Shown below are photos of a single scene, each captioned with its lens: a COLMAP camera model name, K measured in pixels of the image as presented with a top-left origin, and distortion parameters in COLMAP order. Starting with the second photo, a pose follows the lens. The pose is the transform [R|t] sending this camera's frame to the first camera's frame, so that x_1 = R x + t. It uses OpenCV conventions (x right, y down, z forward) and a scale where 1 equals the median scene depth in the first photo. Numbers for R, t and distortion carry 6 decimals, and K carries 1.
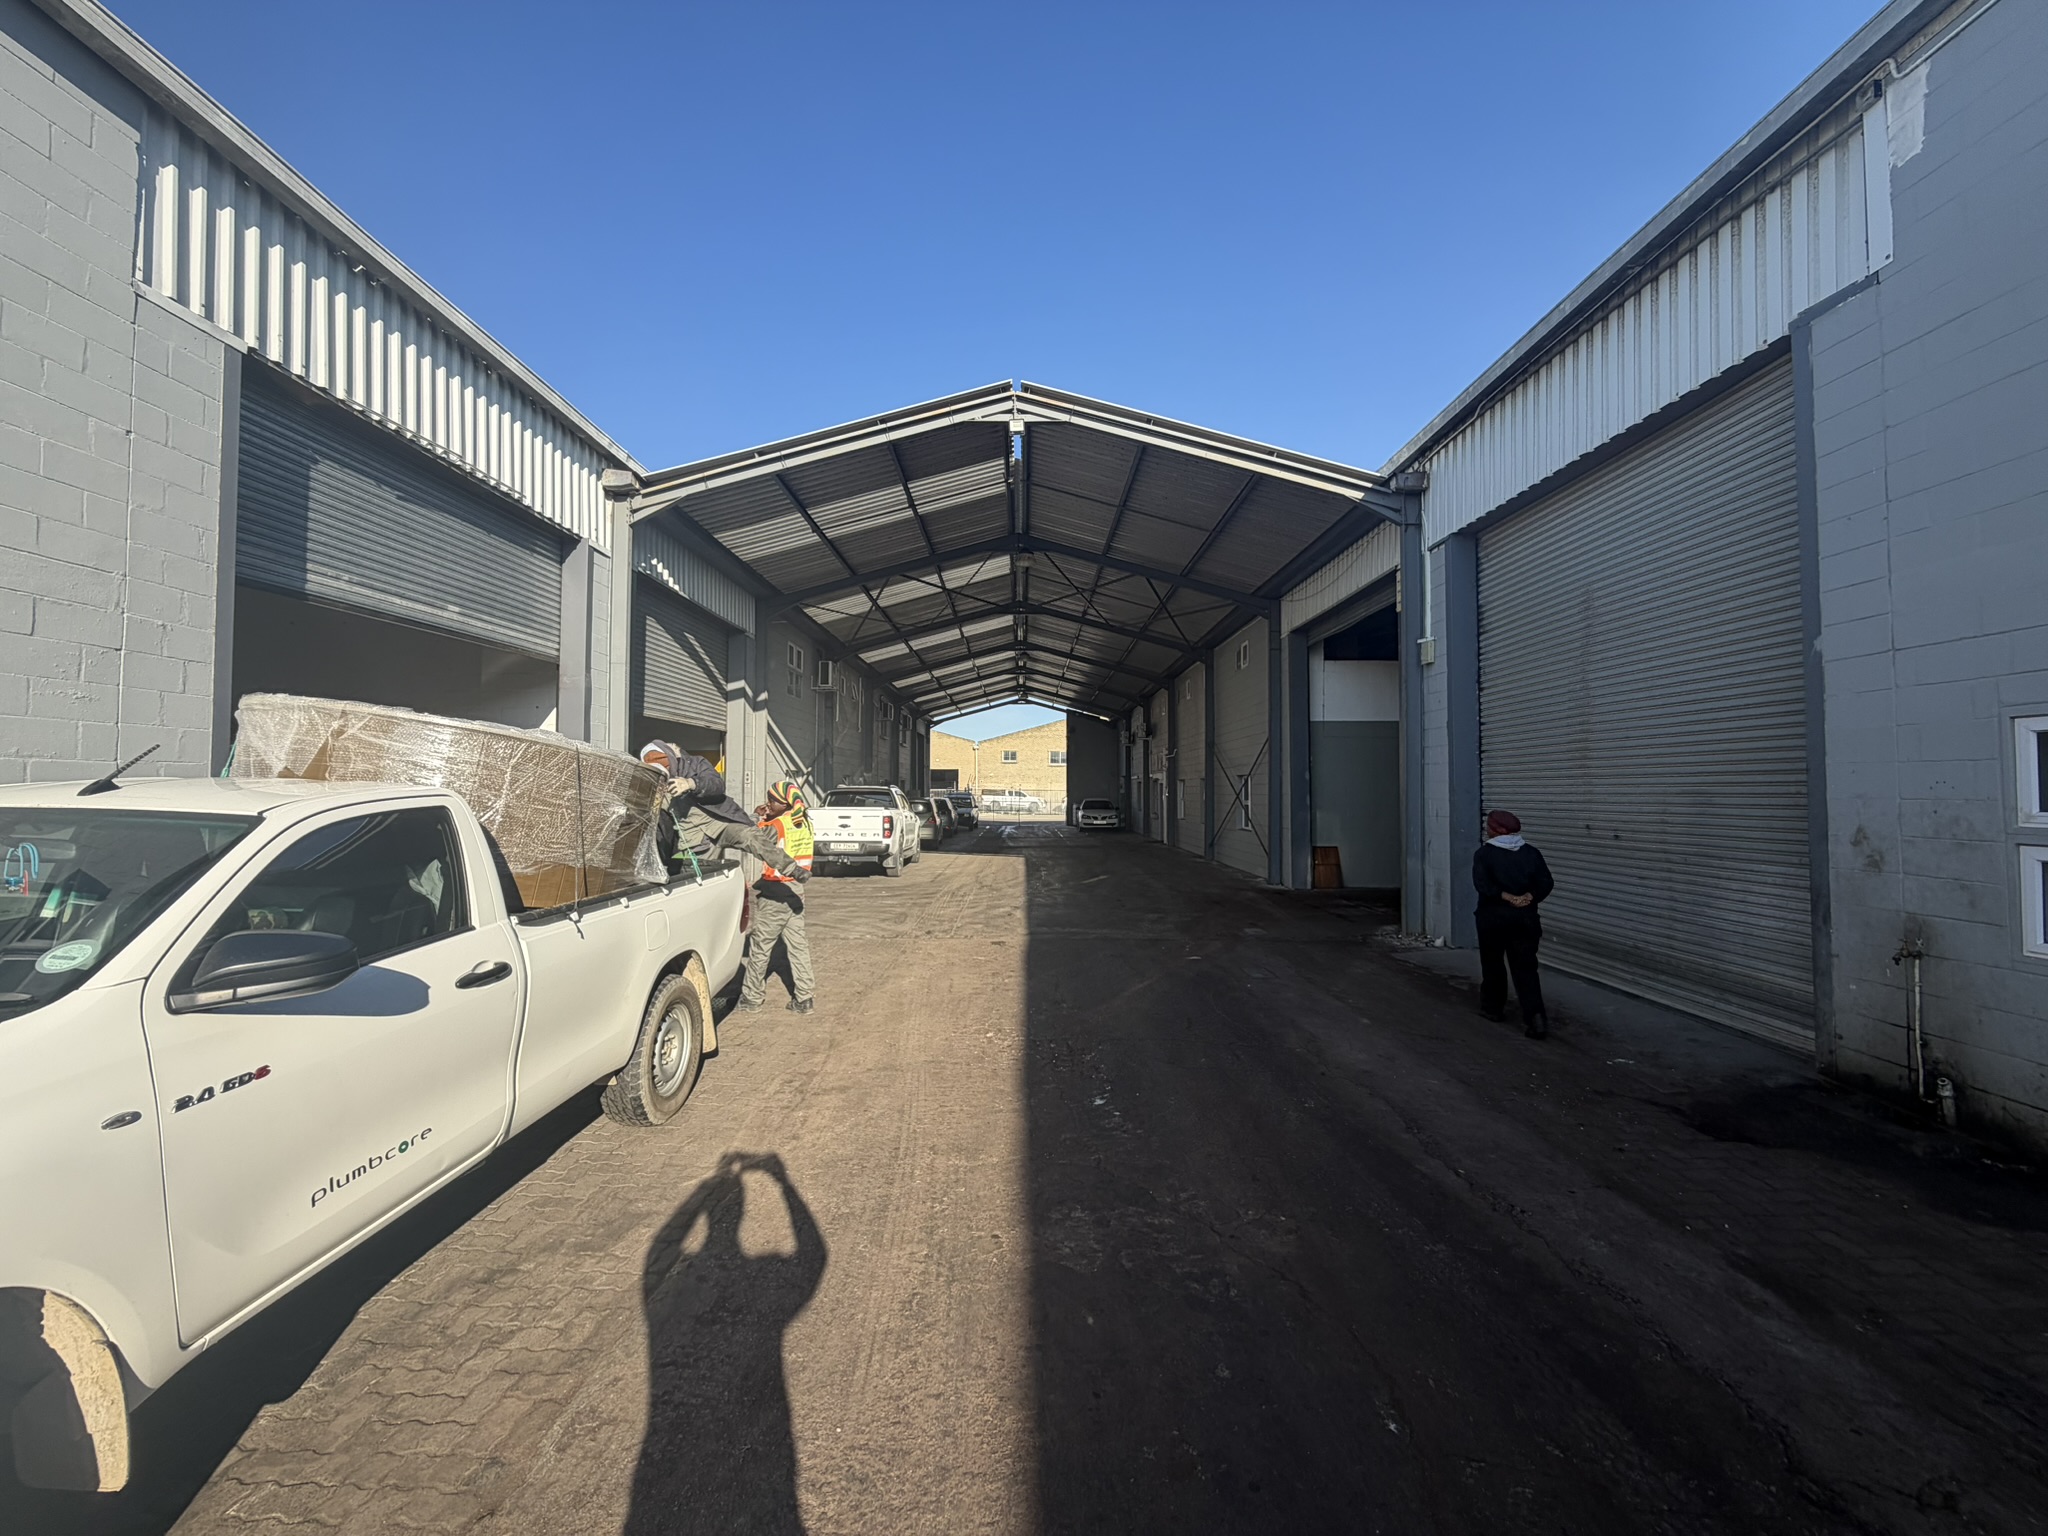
lens RADIAL K [[817.6, 0, 1012.7], [0, 817.6, 764.6], [0, 0, 1]] dist [0.000134, -0.000080]
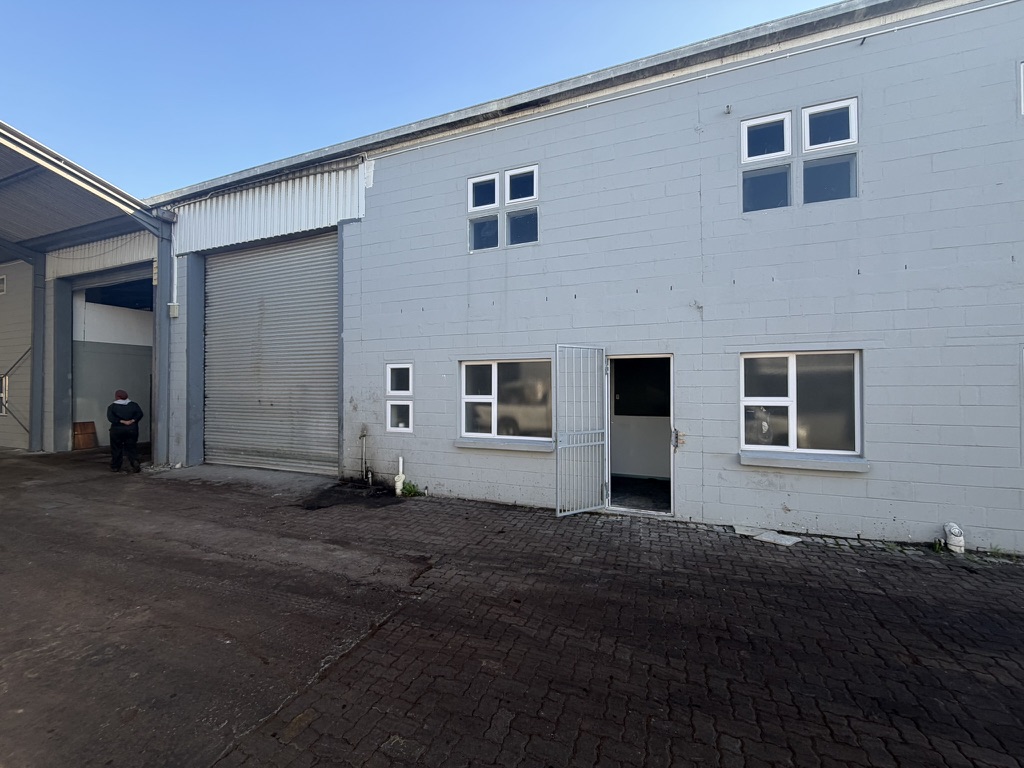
lens RADIAL K [[408.8, 0, 511.1], [0, 408.8, 380.7], [0, 0, 1]] dist [0.000134, -0.000080]
pose [[0.354532, 0.011015, 0.934979, -0.162601], [-0.027201, 0.999629, -0.001462, 0.002048], [-0.934648, -0.024914, 0.354700, -0.087659]]
